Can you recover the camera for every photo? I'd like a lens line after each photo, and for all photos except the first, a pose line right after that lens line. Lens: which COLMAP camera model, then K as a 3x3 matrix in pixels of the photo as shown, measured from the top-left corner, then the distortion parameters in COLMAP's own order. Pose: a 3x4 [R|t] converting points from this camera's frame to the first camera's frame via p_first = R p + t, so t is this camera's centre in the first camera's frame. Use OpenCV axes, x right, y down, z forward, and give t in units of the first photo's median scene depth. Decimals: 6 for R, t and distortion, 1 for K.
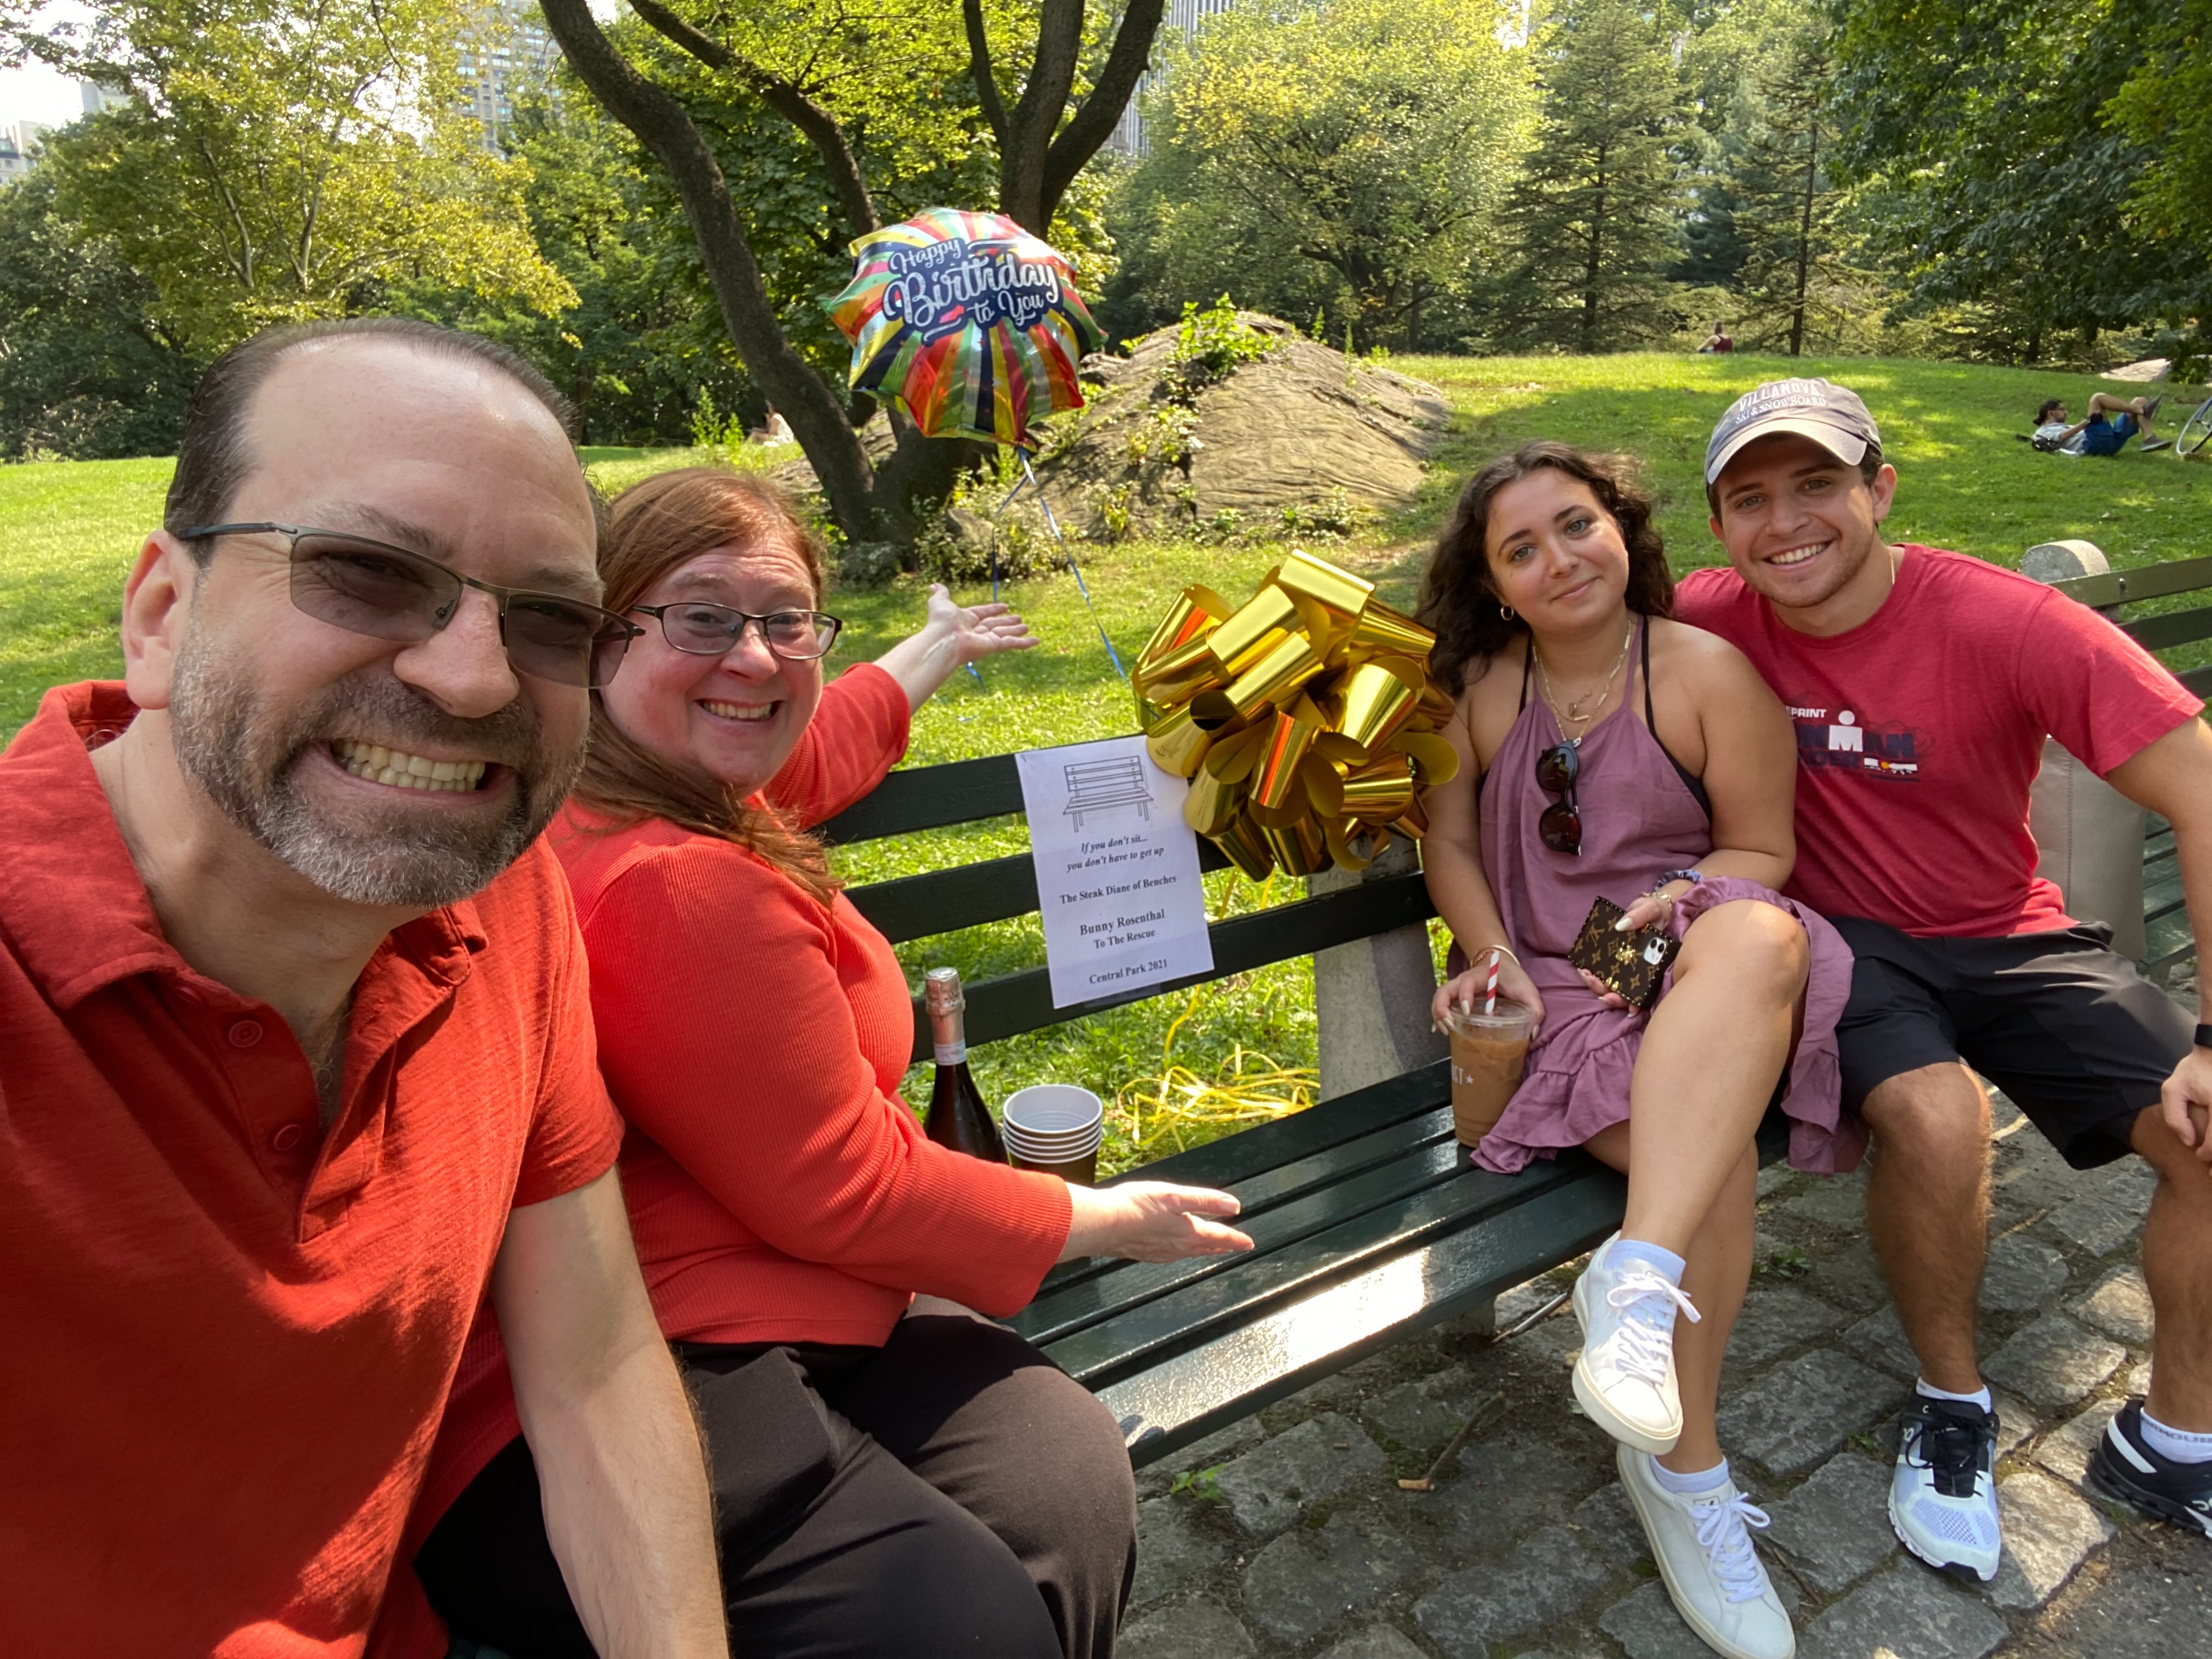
lens RADIAL K [[1631.0, 0, 1106.0], [0, 1631.0, 829.5], [0, 0, 1]] dist [0.024764, 0.000930]
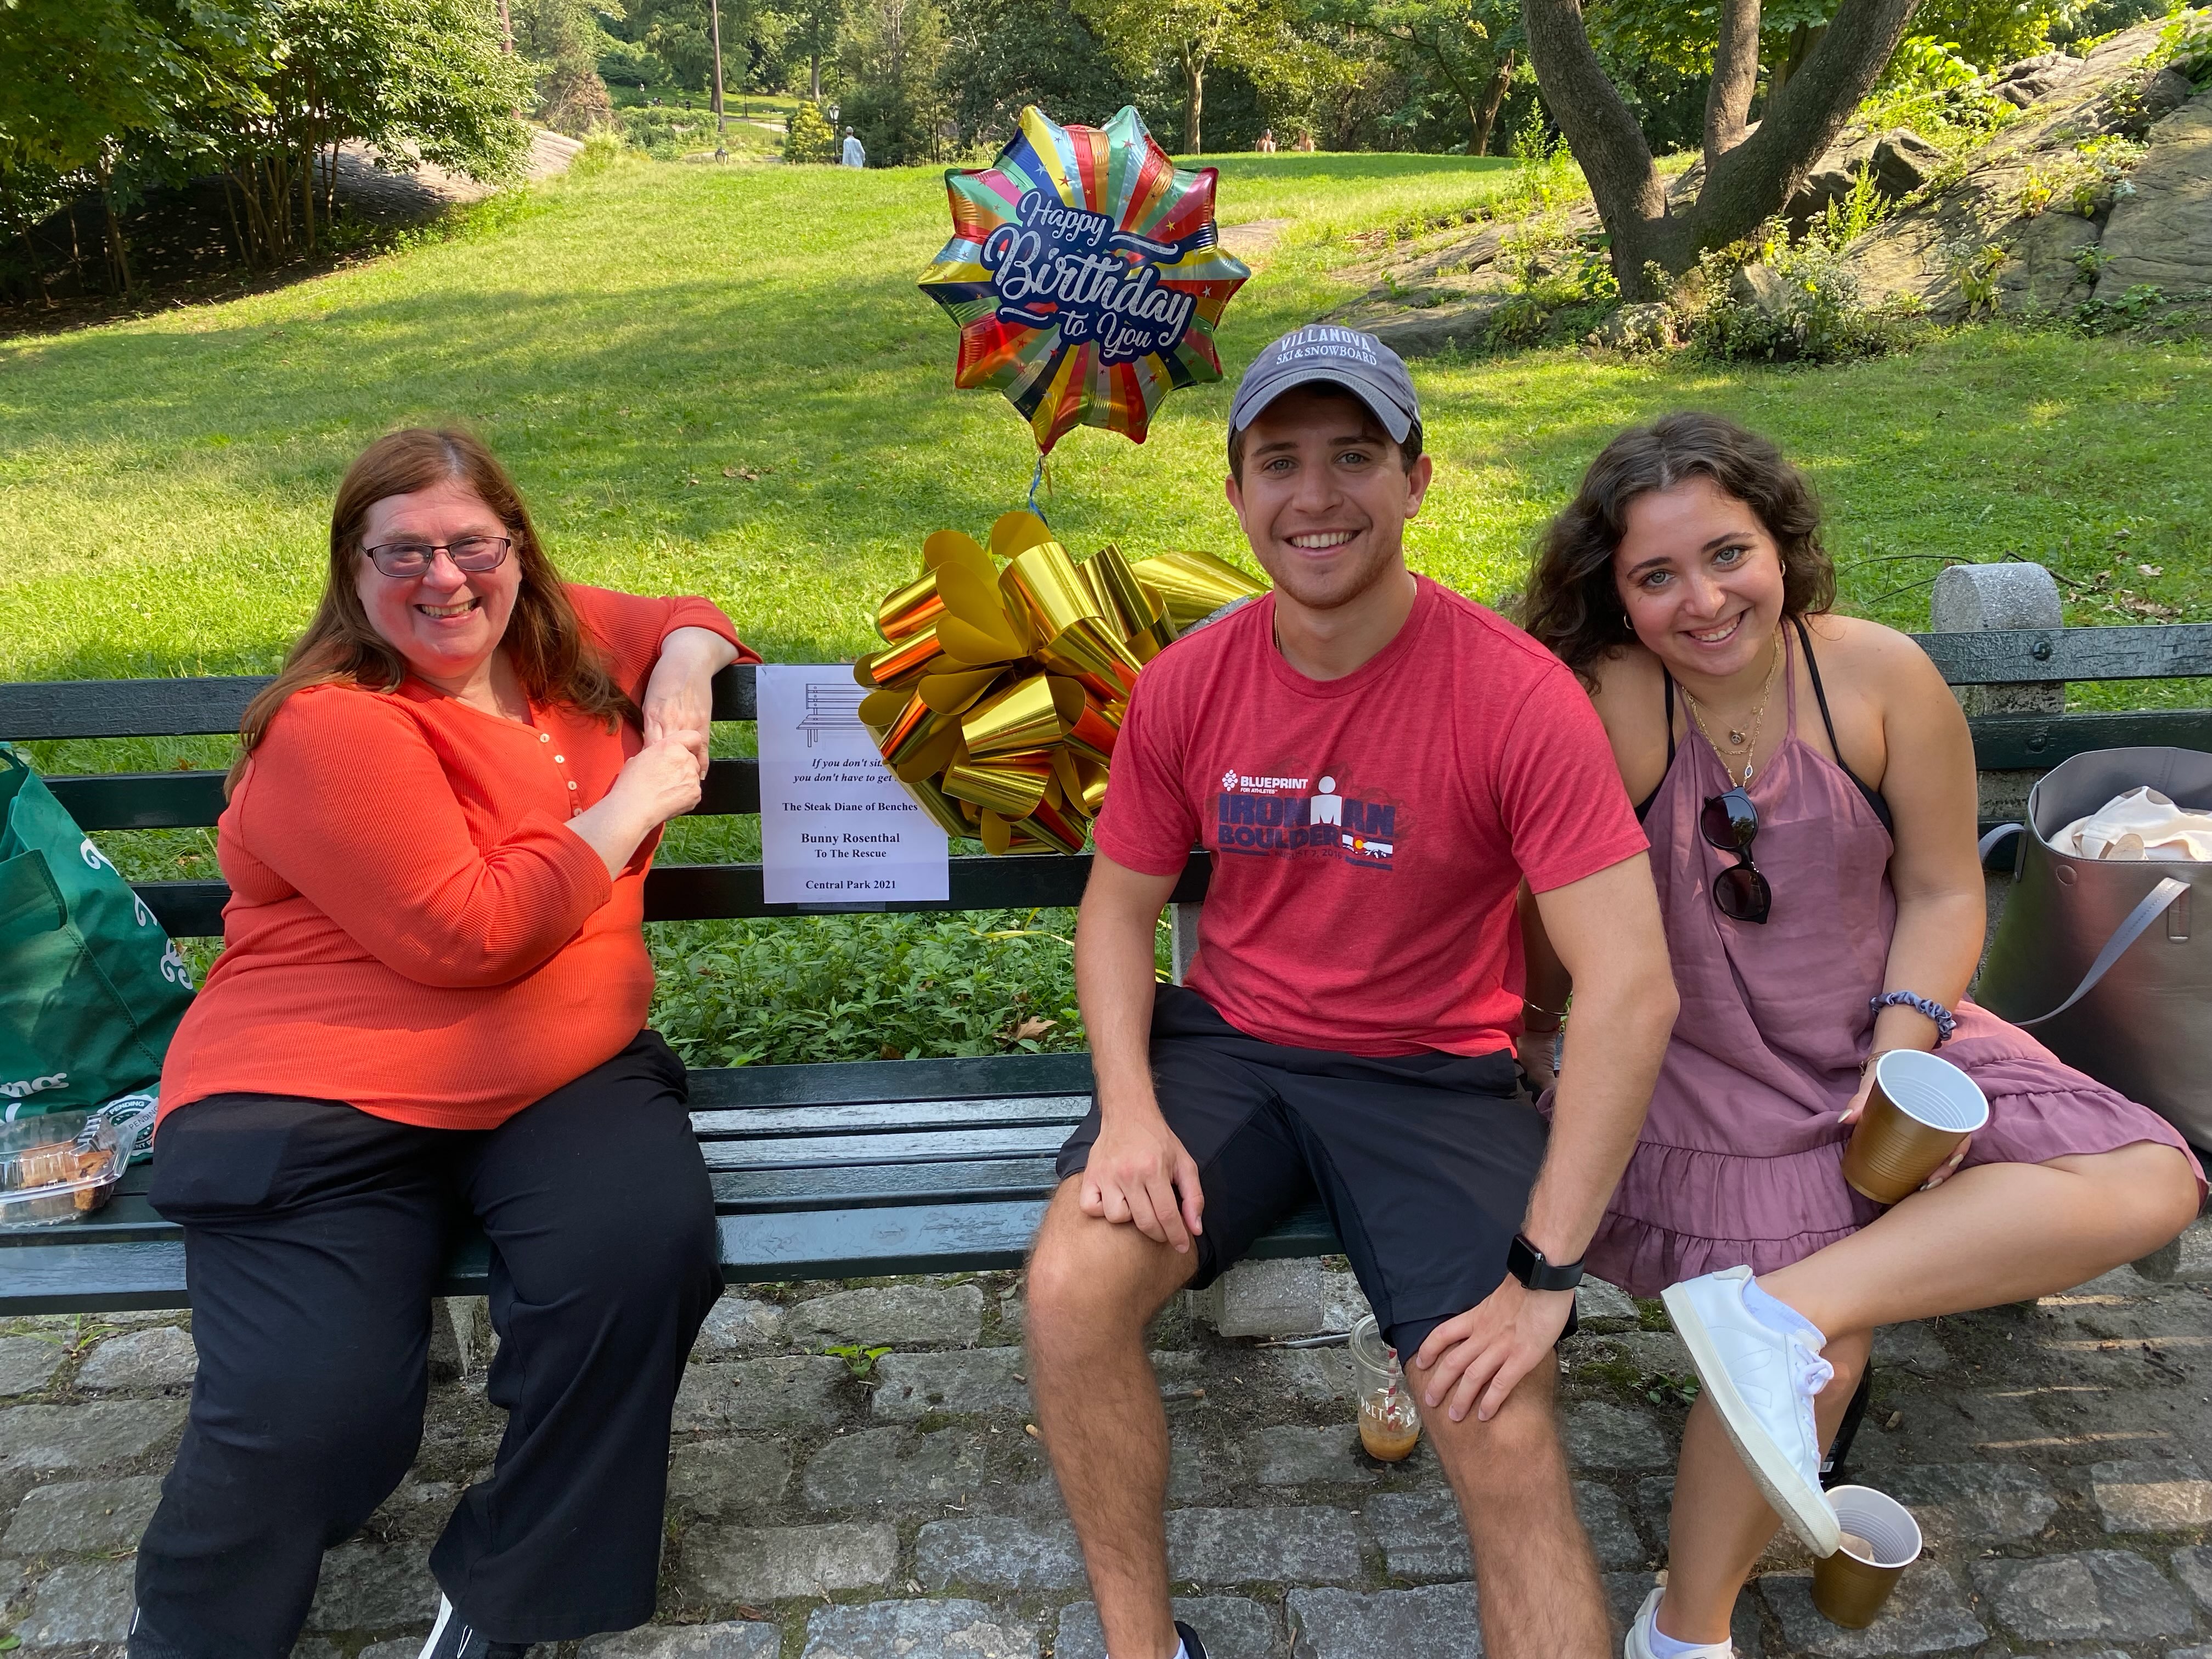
lens RADIAL K [[1893.1, 0, 1106.0], [0, 1893.1, 829.5], [0, 0, 1]] dist [0.002736, -0.003966]
pose [[0.833688, 0.204982, -0.512783, 0.749865], [-0.134376, 0.975949, 0.171661, -0.175264], [0.535637, -0.074206, 0.841182, 0.058103]]
